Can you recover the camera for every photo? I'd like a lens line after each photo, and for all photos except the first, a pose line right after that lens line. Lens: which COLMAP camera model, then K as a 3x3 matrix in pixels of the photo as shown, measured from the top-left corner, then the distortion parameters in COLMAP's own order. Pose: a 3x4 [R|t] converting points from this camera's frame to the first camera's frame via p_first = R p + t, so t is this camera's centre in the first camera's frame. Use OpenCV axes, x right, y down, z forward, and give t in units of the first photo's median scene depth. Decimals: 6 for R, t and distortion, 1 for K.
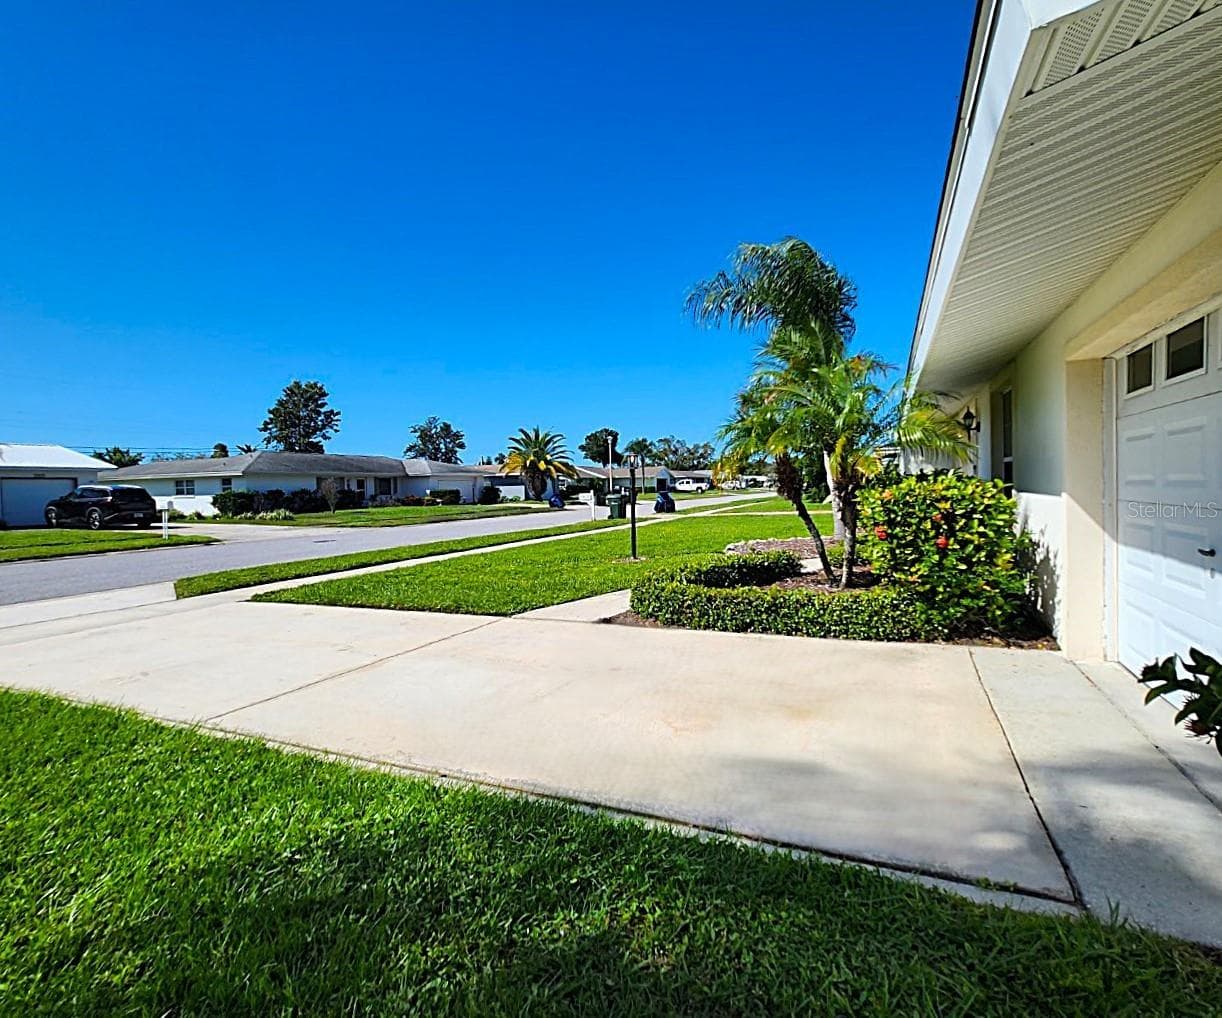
lens RADIAL K [[631.1, 0, 610.8], [0, 631.1, 506.1], [0, 0, 1]] dist [0.003057, 0.000897]
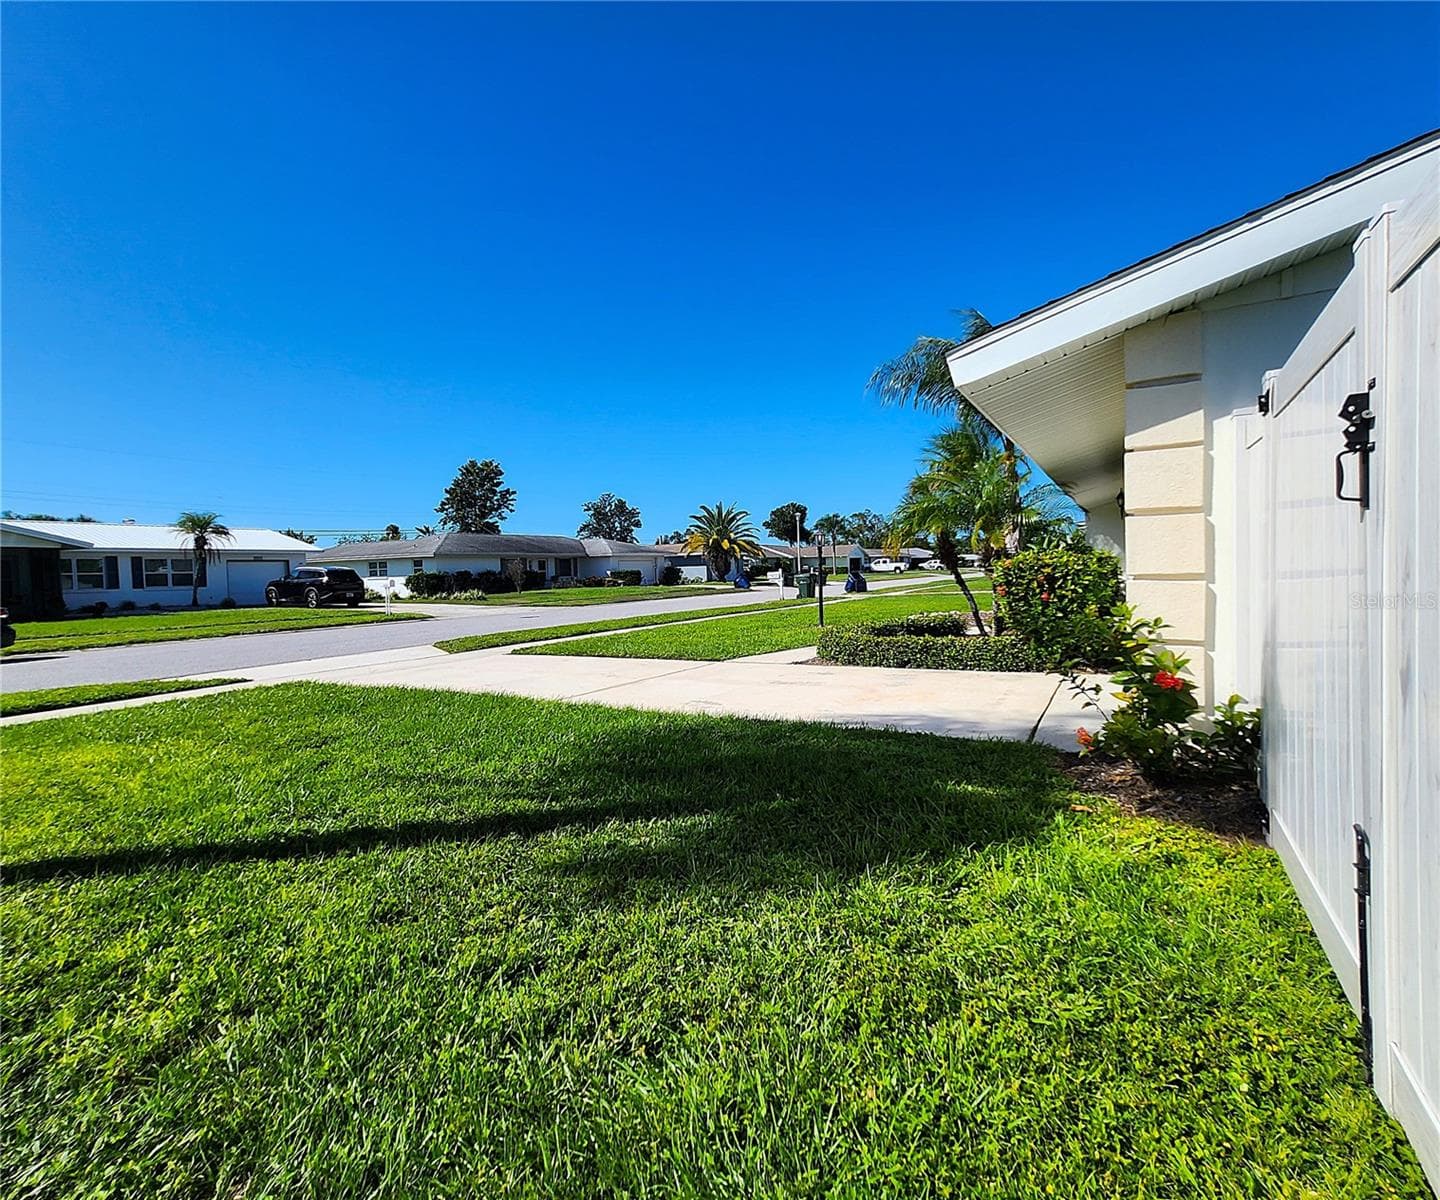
lens RADIAL K [[743.7, 0, 719.8], [0, 743.7, 596.5], [0, 0, 1]] dist [0.003057, 0.000897]
pose [[0.994549, -0.001575, -0.104259, -0.002418], [0.002188, 0.999981, 0.005764, 0.010642], [0.104248, -0.005960, 0.994533, -0.159762]]
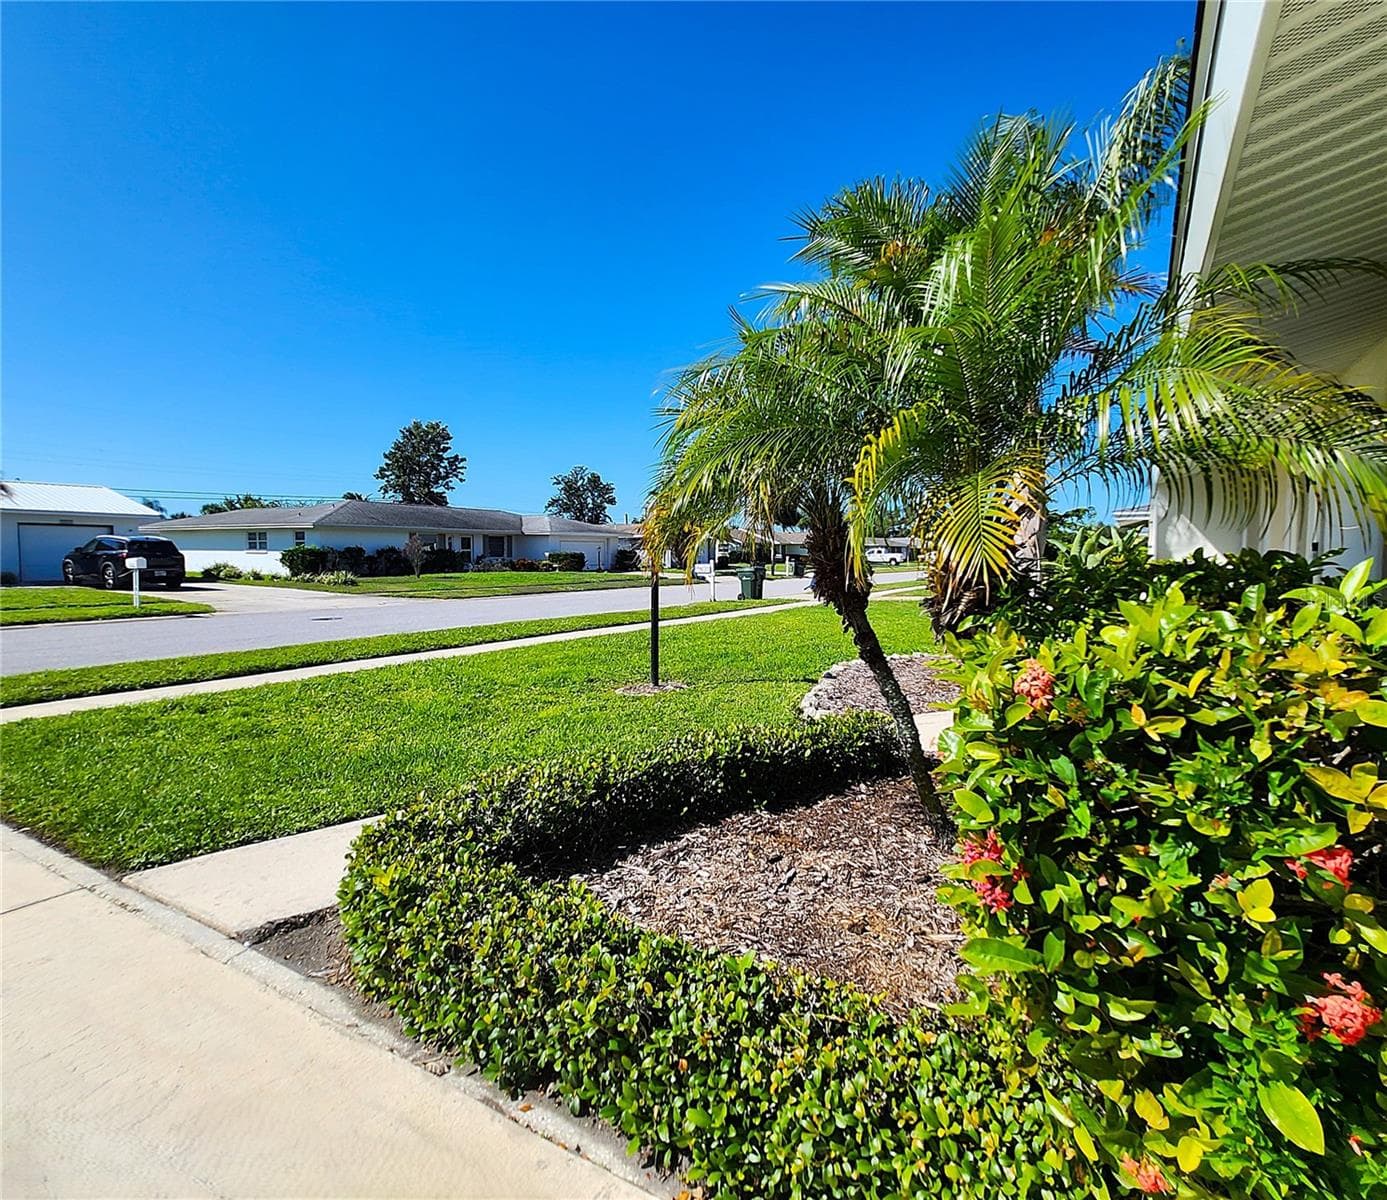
lens RADIAL K [[684.2, 0, 742.1], [0, 684.2, 597.3], [0, 0, 1]] dist [-0.000084, 0.000262]
pose [[0.993259, 0.037507, -0.109680, 0.089900], [-0.033565, 0.998730, 0.037570, -0.012182], [0.110950, -0.033636, 0.993257, 0.189020]]
